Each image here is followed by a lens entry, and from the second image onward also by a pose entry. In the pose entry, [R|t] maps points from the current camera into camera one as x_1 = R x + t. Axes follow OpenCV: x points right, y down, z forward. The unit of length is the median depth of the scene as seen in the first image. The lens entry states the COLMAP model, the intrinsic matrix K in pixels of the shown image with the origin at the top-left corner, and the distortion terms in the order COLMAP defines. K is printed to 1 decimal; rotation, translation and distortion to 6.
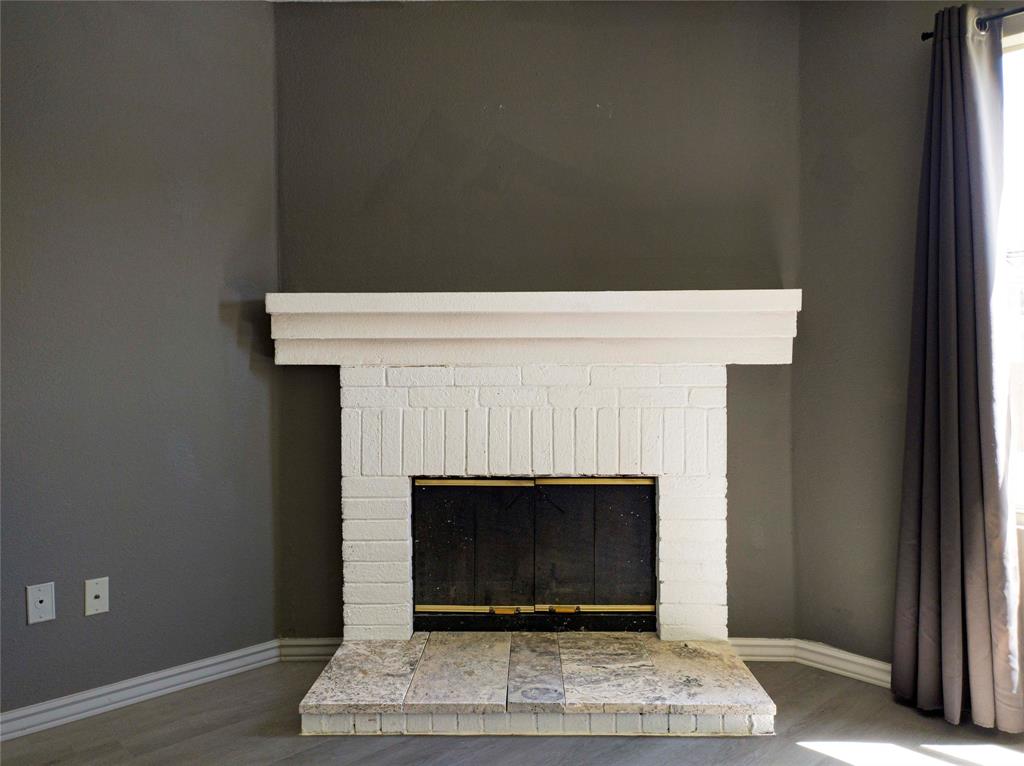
lens RADIAL K [[762.9, 0, 512.0], [0, 762.9, 383.0], [0, 0, 1]] dist [0.038923, -0.009921]
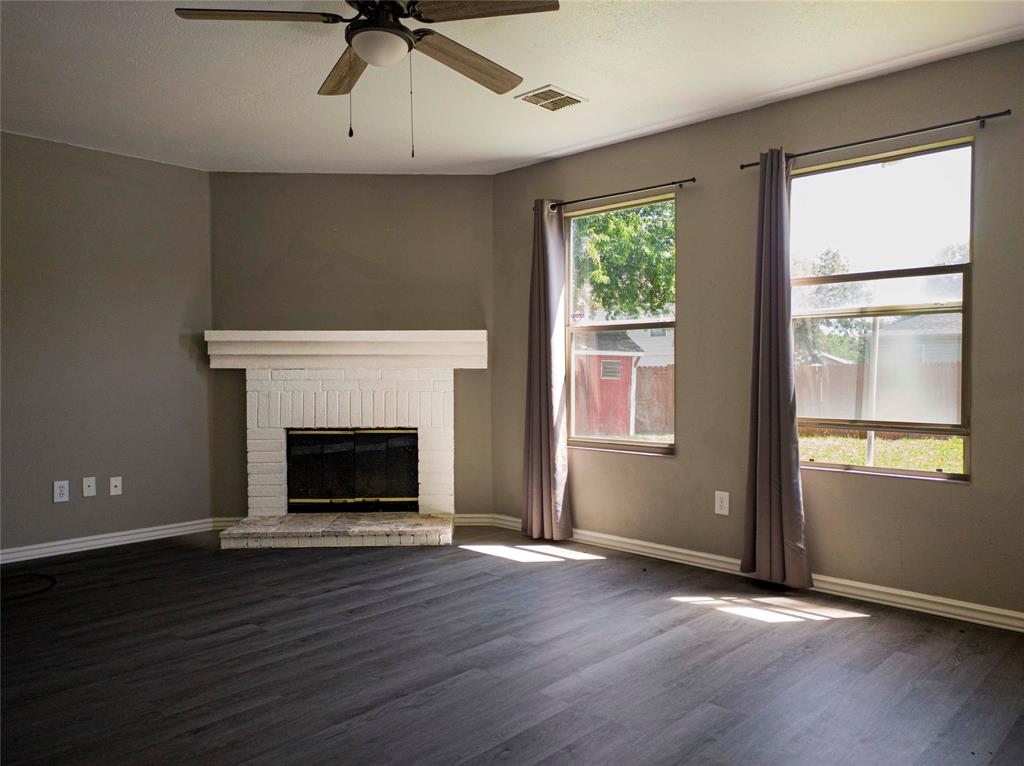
lens RADIAL K [[764.5, 0, 512.0], [0, 764.5, 383.0], [0, 0, 1]] dist [0.060713, -0.001468]
pose [[0.998952, 0.000787, 0.045757, 0.337425], [-0.000988, 0.999990, 0.004378, 0.002623], [-0.045753, -0.004419, 0.998943, -0.906206]]
